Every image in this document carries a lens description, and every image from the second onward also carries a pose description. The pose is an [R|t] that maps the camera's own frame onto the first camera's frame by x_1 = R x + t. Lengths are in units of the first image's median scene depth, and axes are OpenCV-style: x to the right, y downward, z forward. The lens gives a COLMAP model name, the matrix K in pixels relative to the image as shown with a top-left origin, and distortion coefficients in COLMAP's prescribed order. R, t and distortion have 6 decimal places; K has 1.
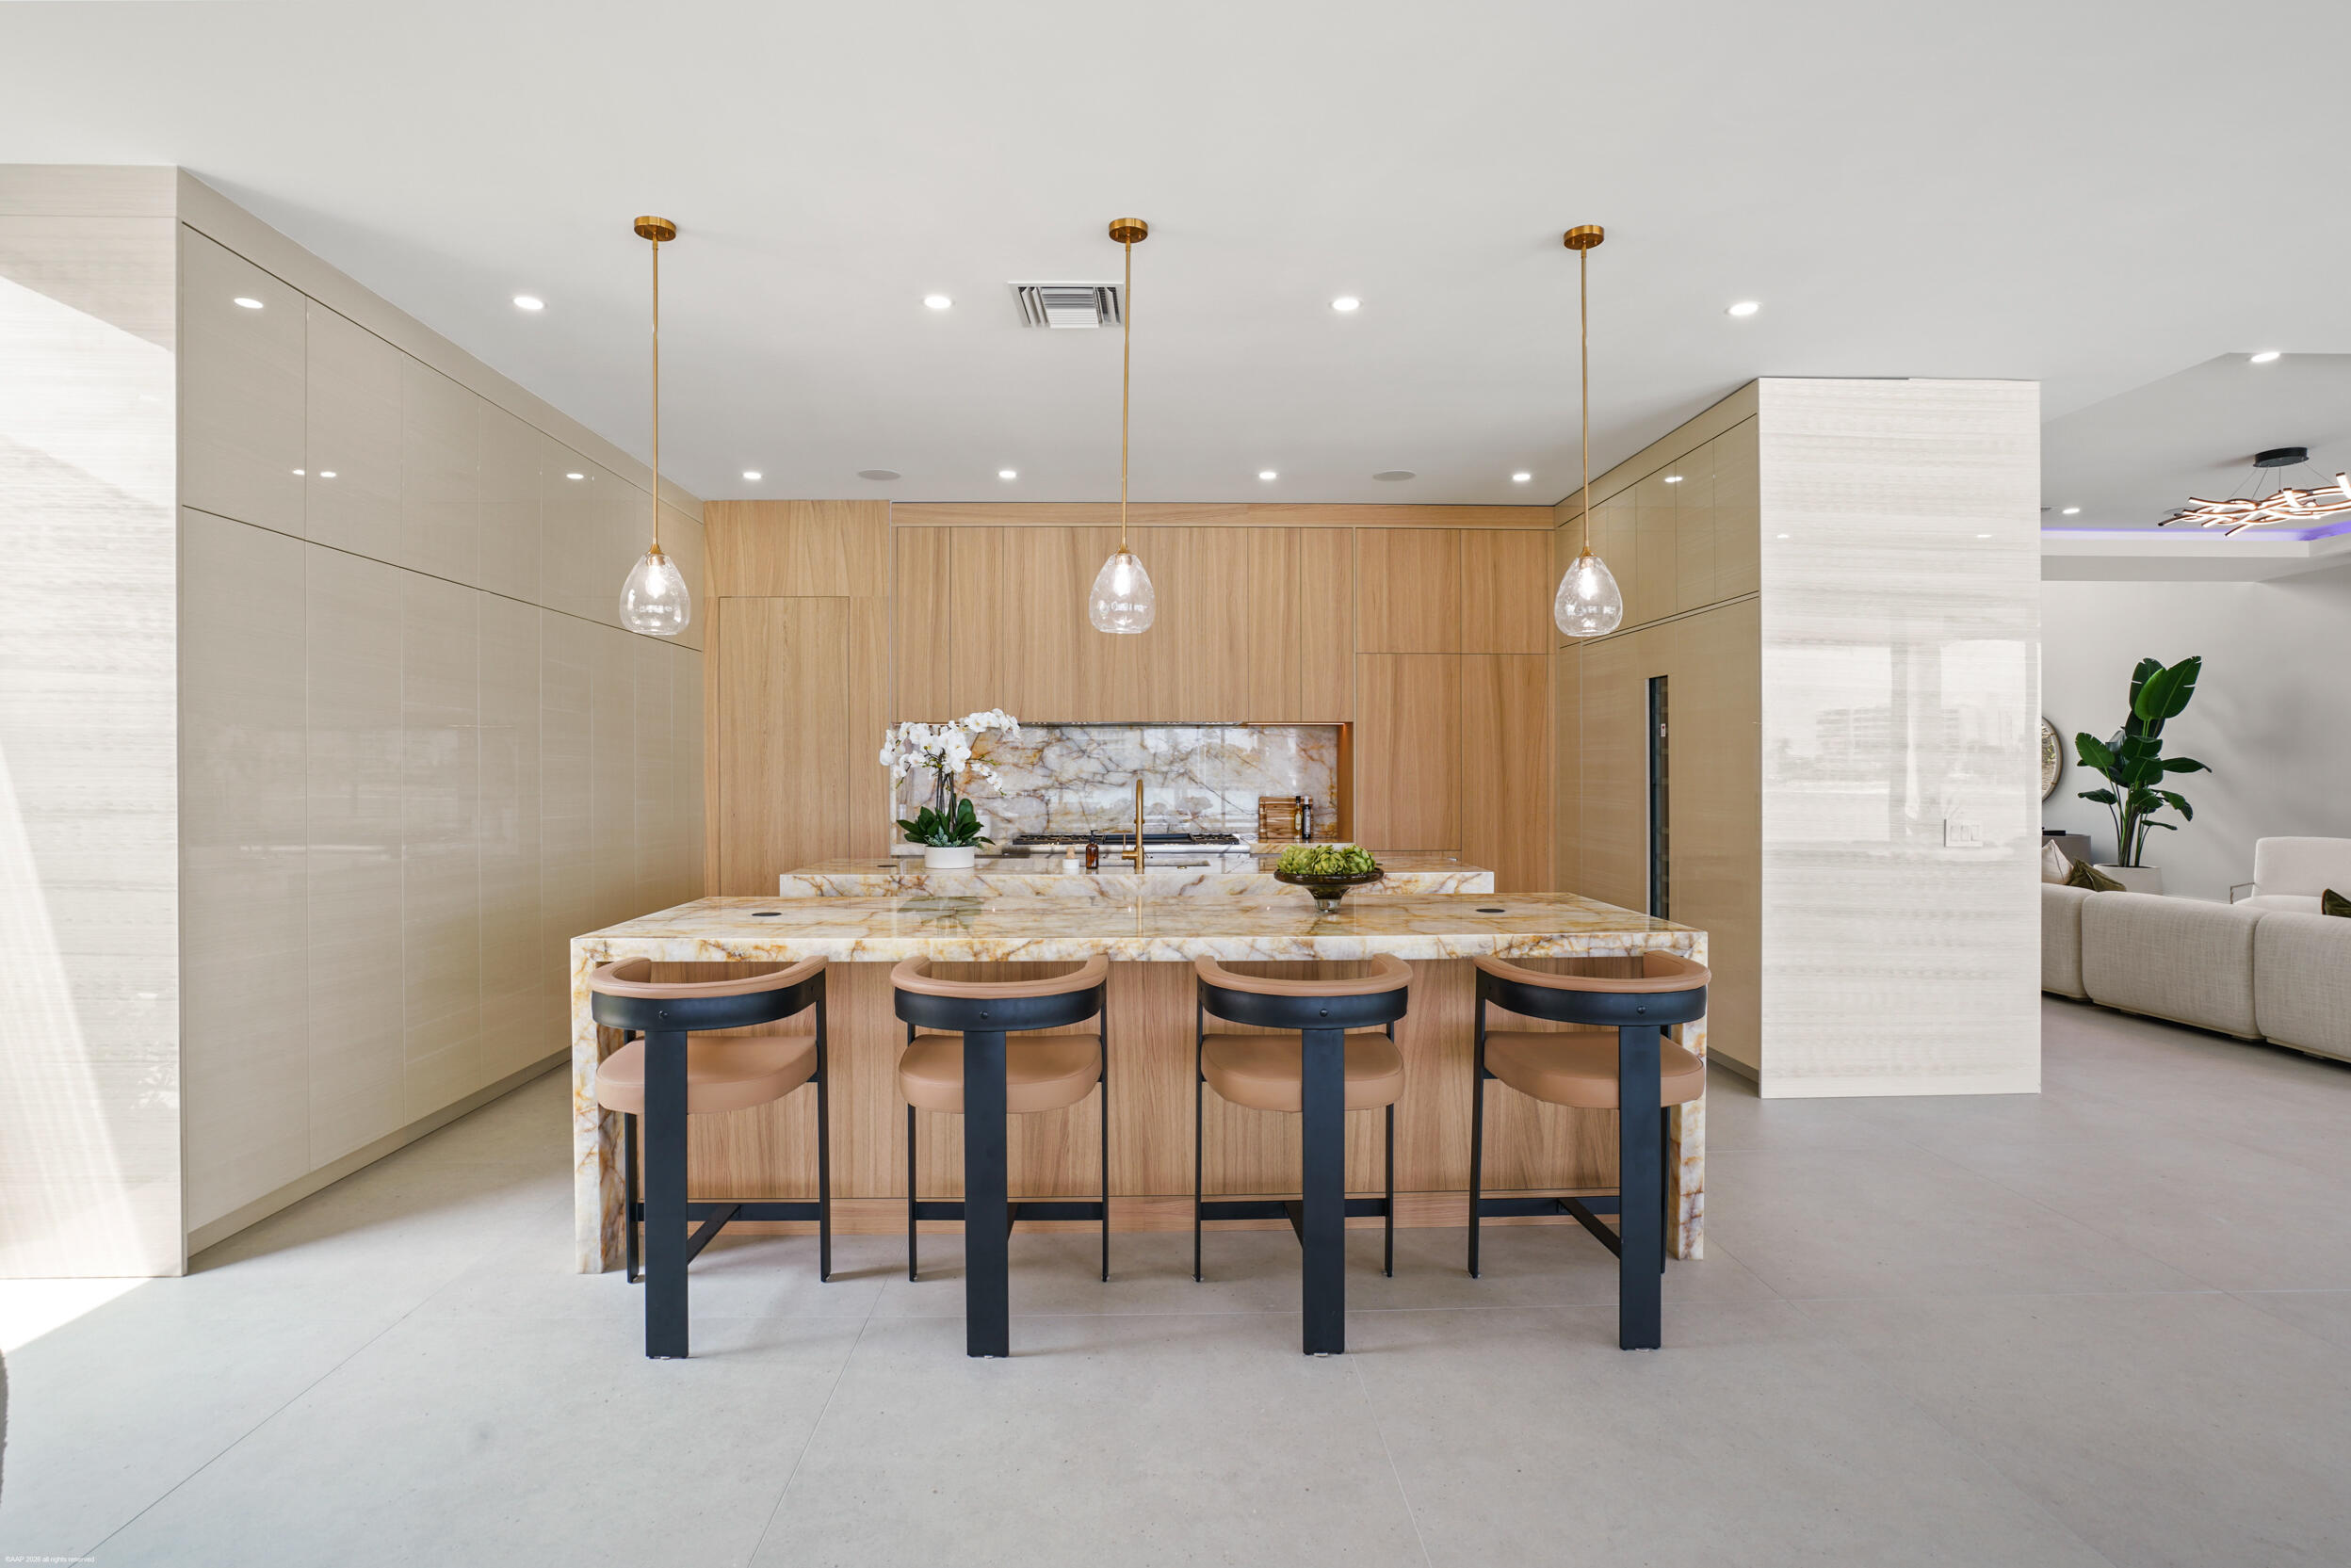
lens RADIAL K [[1183.4, 0, 1170.9], [0, 1183.4, 775.8], [0, 0, 1]] dist [-0.055513, 0.000815]
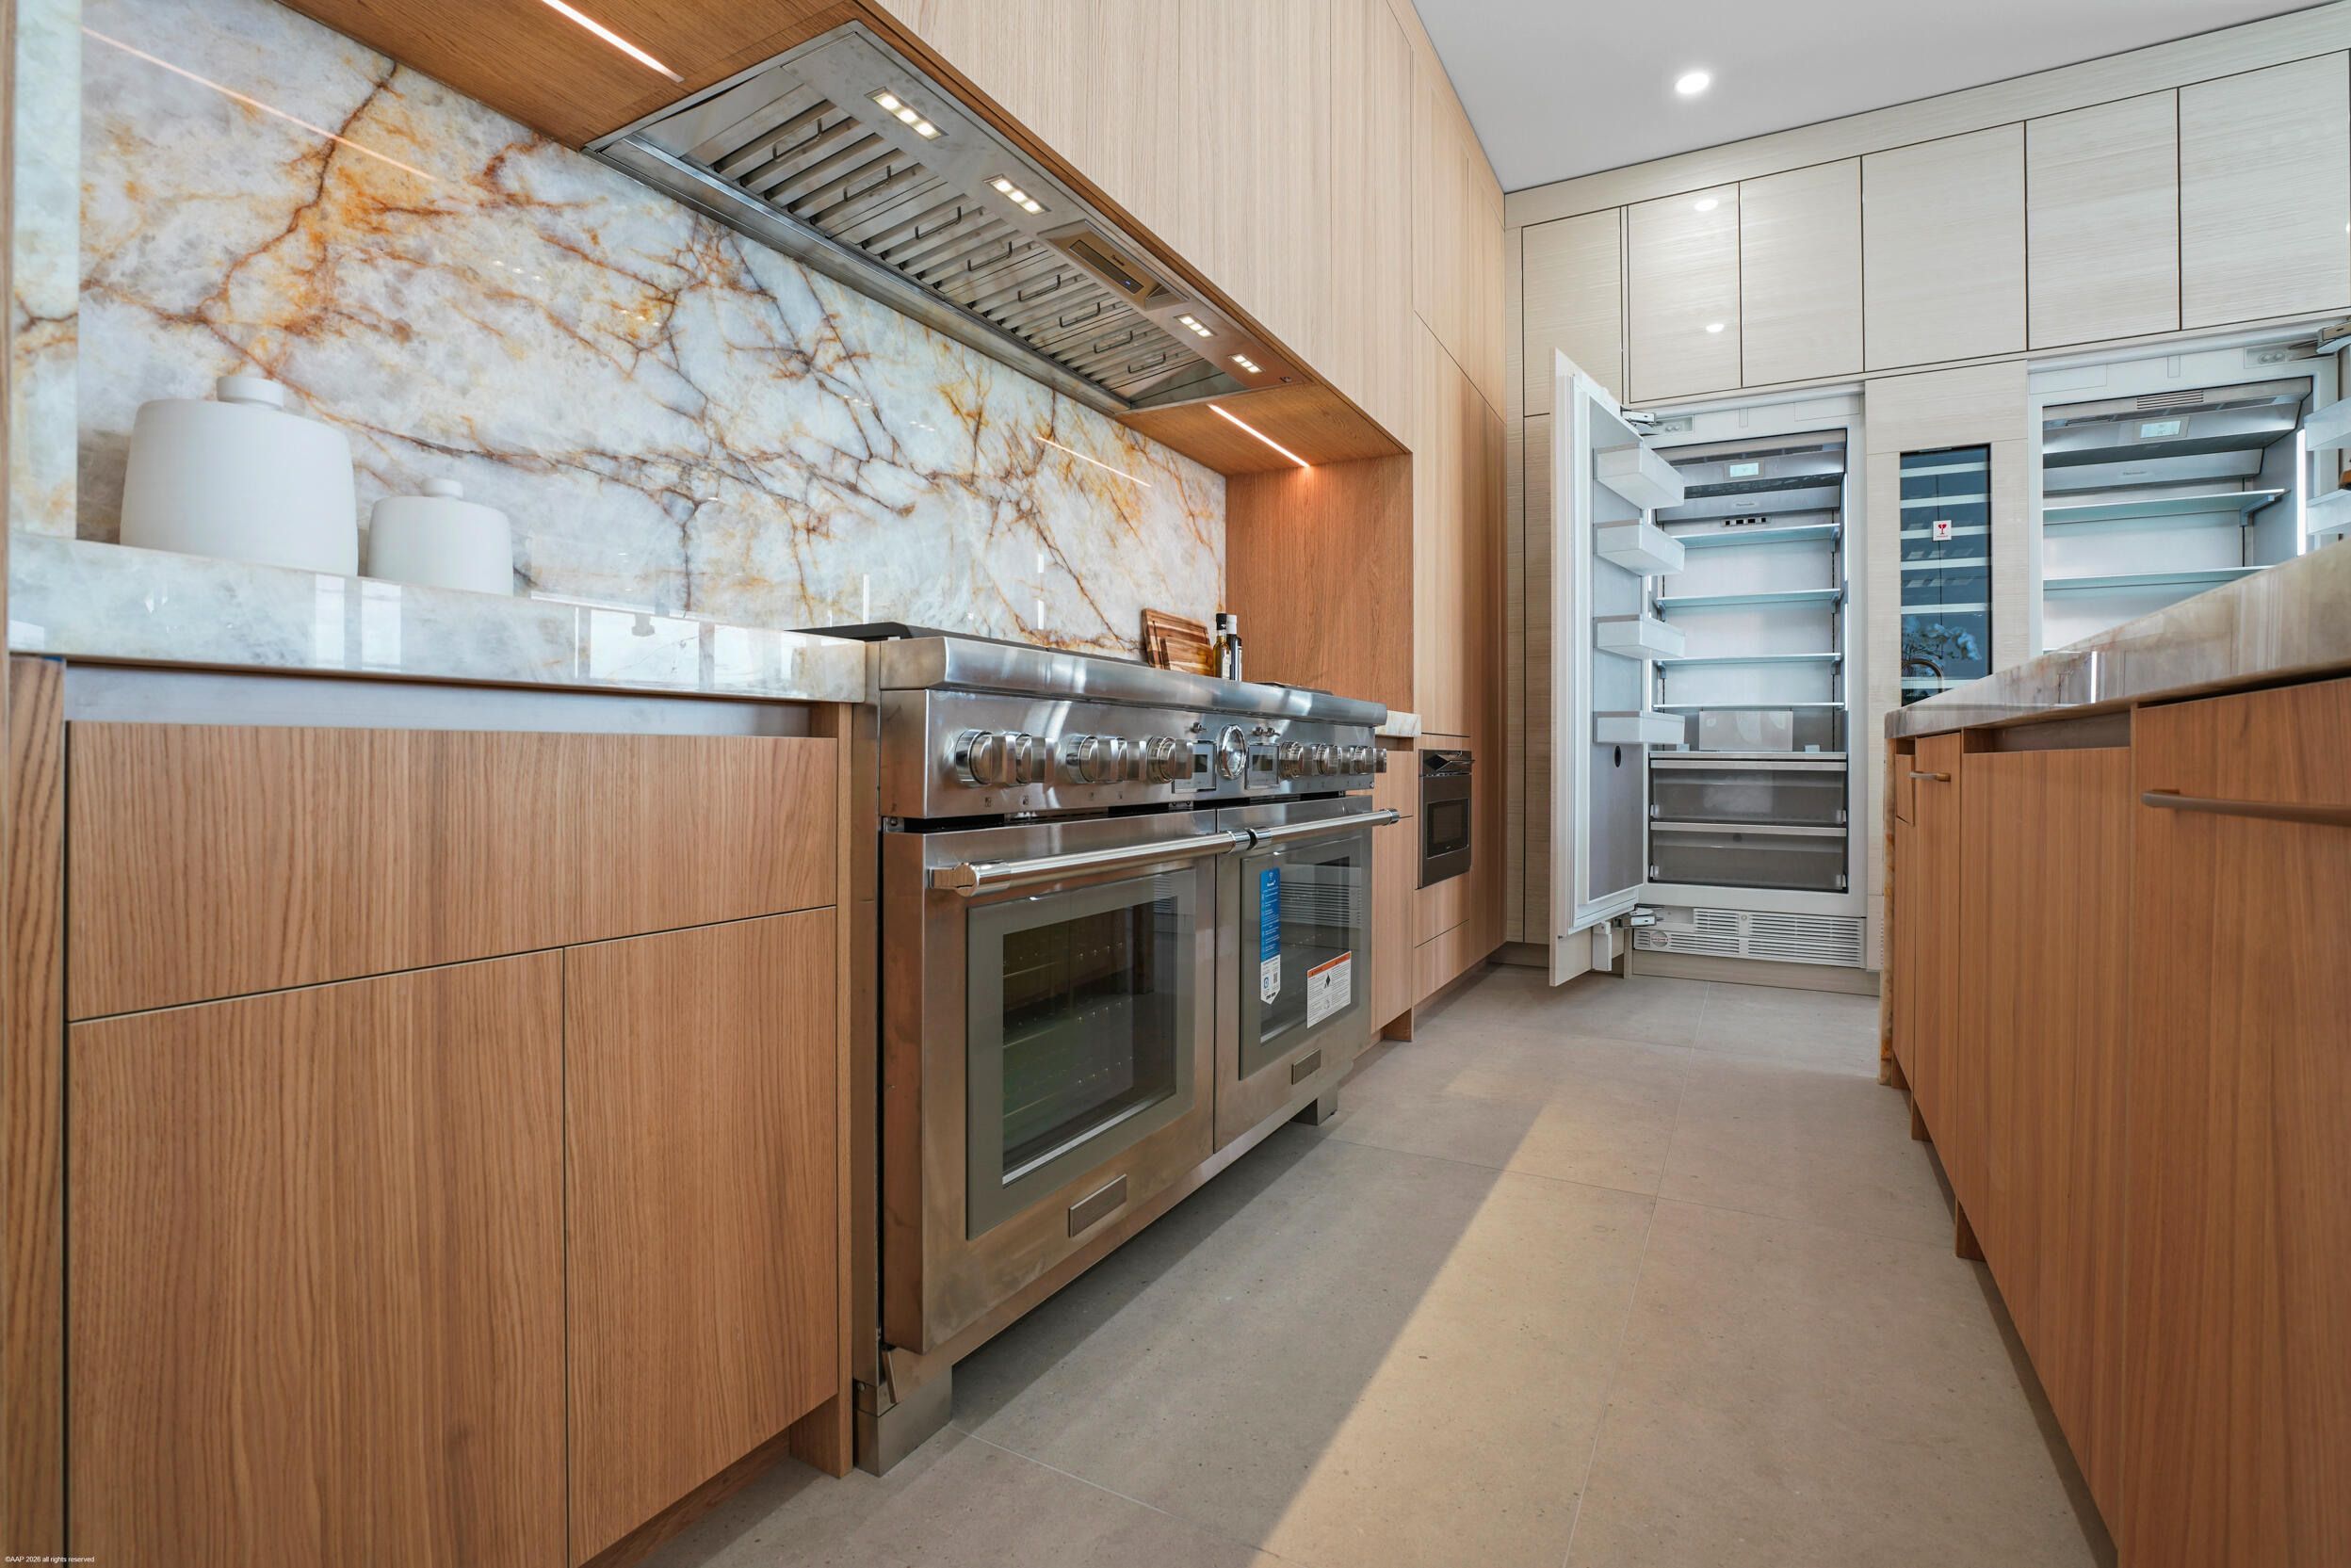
lens RADIAL K [[1088.8, 0, 1165.3], [0, 1088.8, 765.7], [0, 0, 1]] dist [-0.067209, 0.031026]
pose [[0.522230, -0.002426, 0.852801, -0.259767], [-0.007492, 0.999944, 0.007432, 0.075395], [-0.852772, -0.010271, 0.522183, 0.875809]]
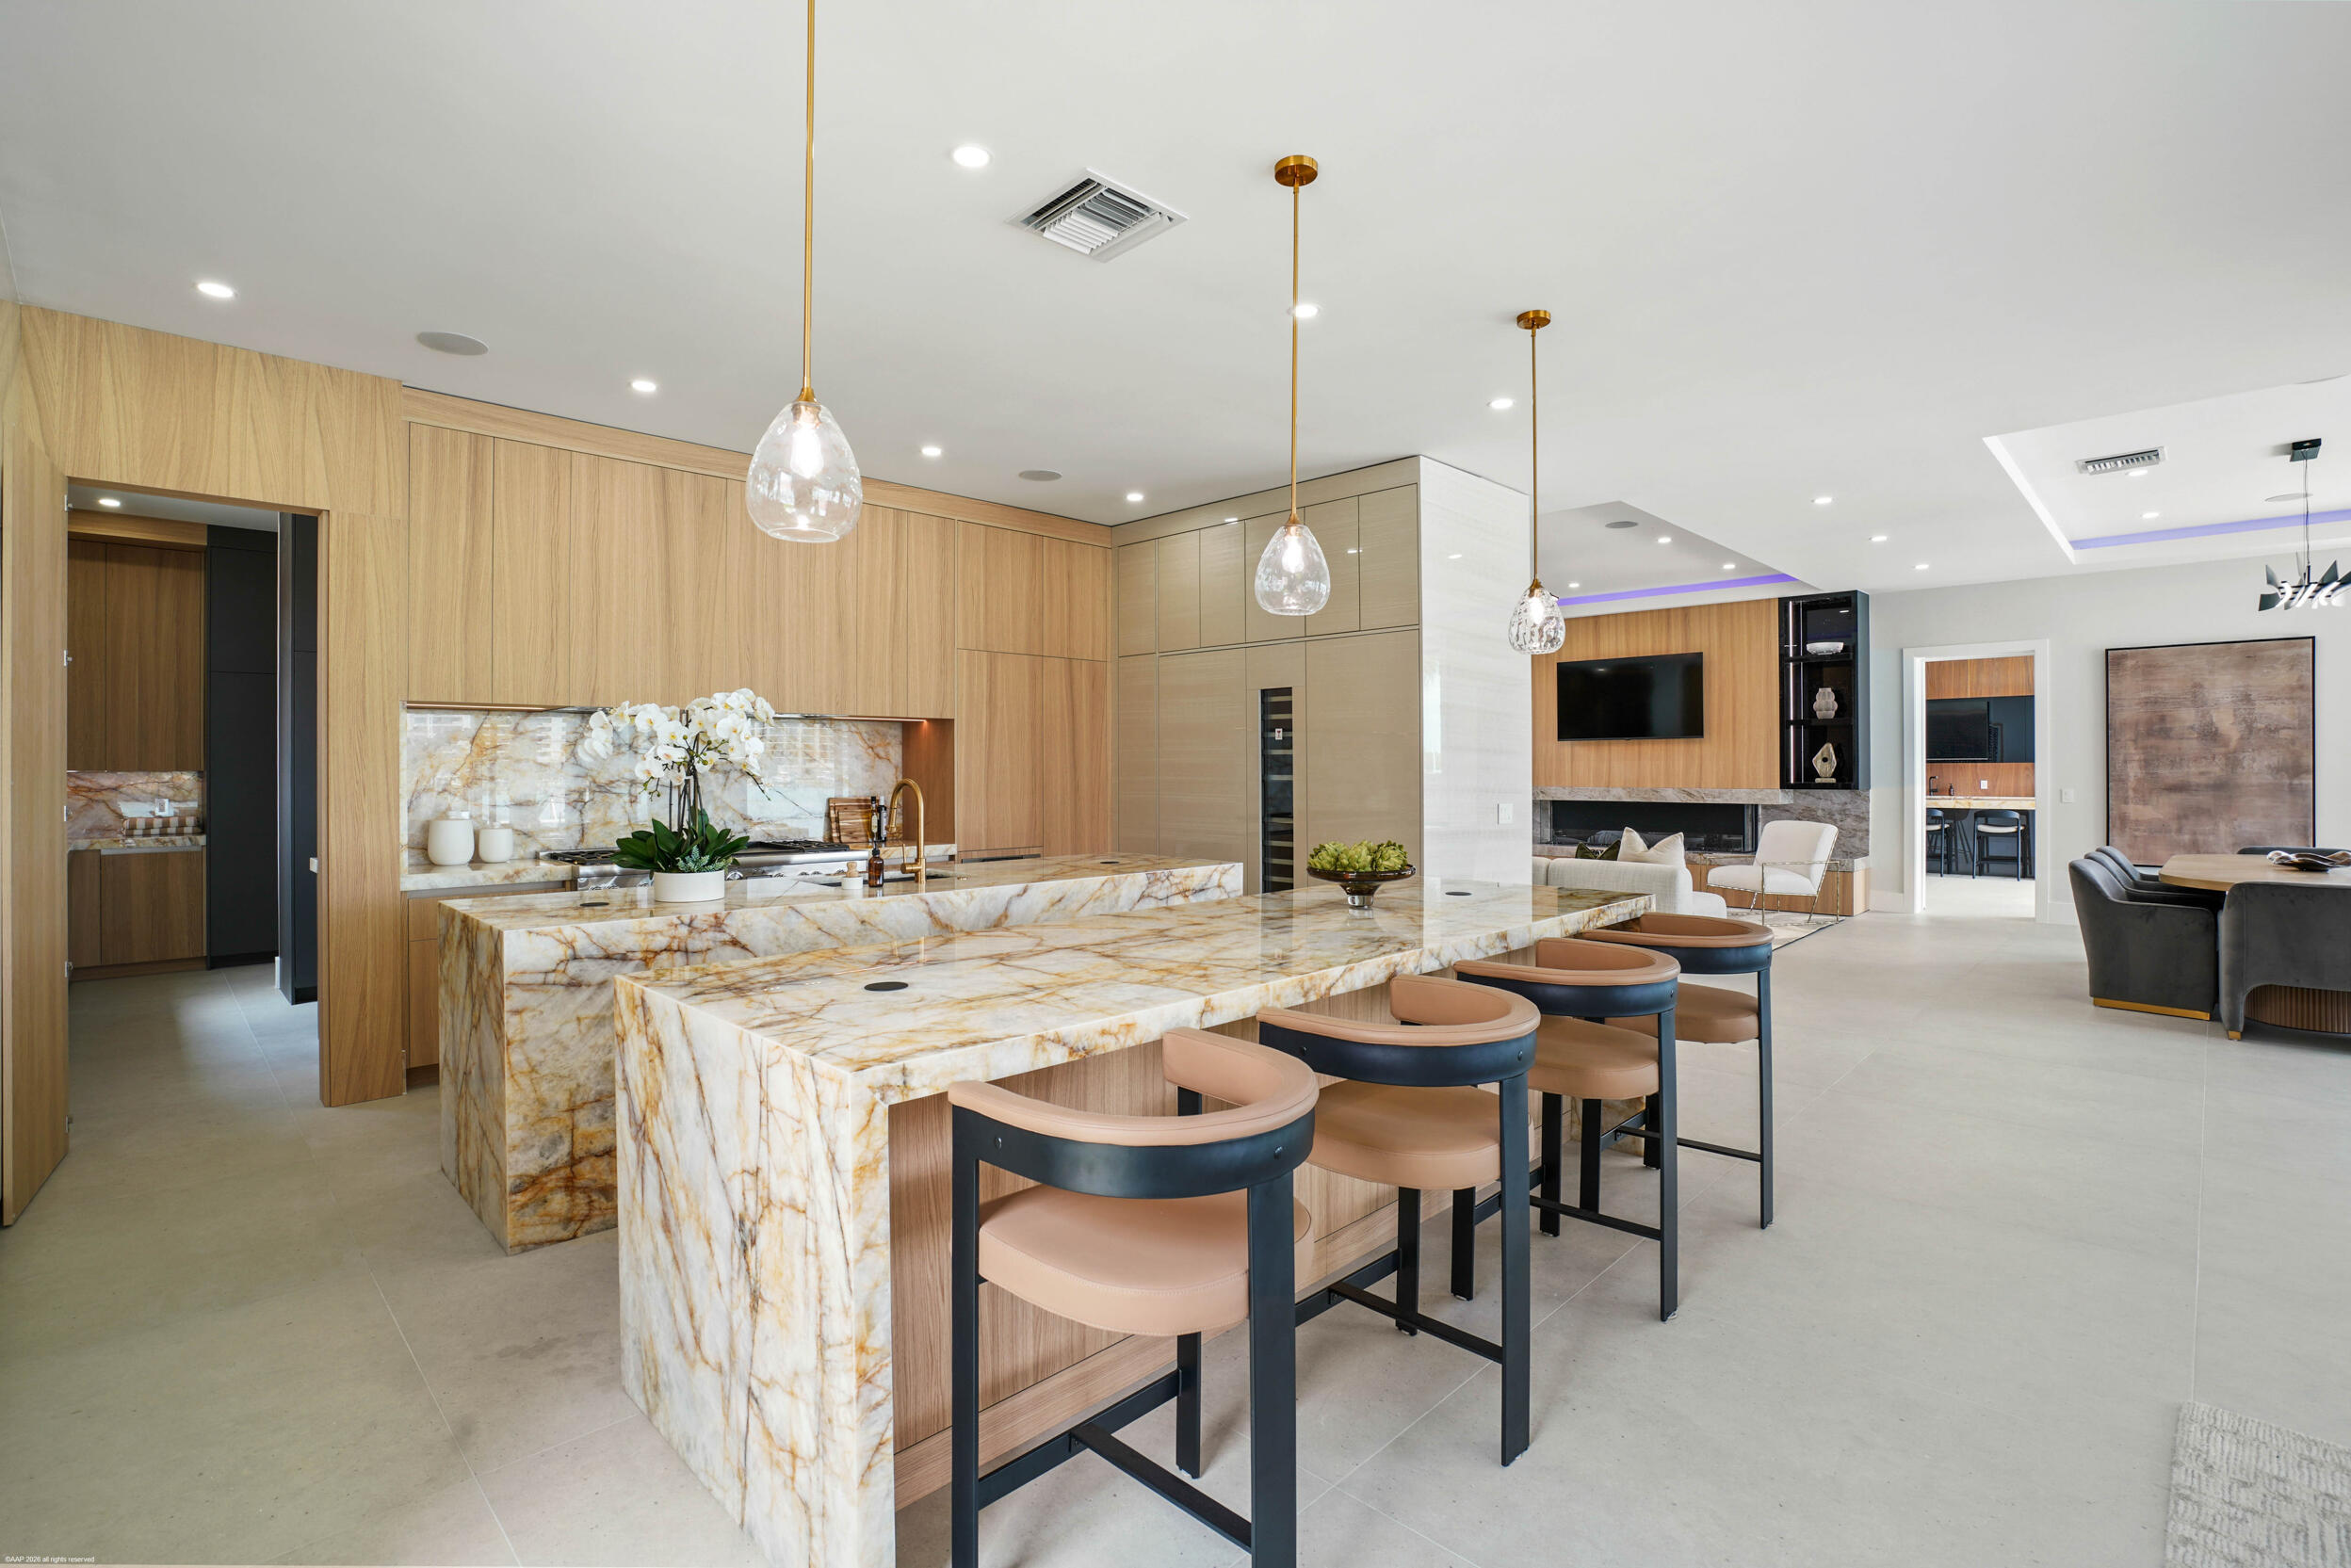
lens RADIAL K [[1088.8, 0, 1165.3], [0, 1088.8, 765.7], [0, 0, 1]] dist [-0.067209, 0.031026]
pose [[0.731302, 0.002019, 0.682051, -0.333094], [0.003841, 0.999968, -0.007078, -0.000232], [-0.682043, 0.007796, 0.731270, 0.233450]]
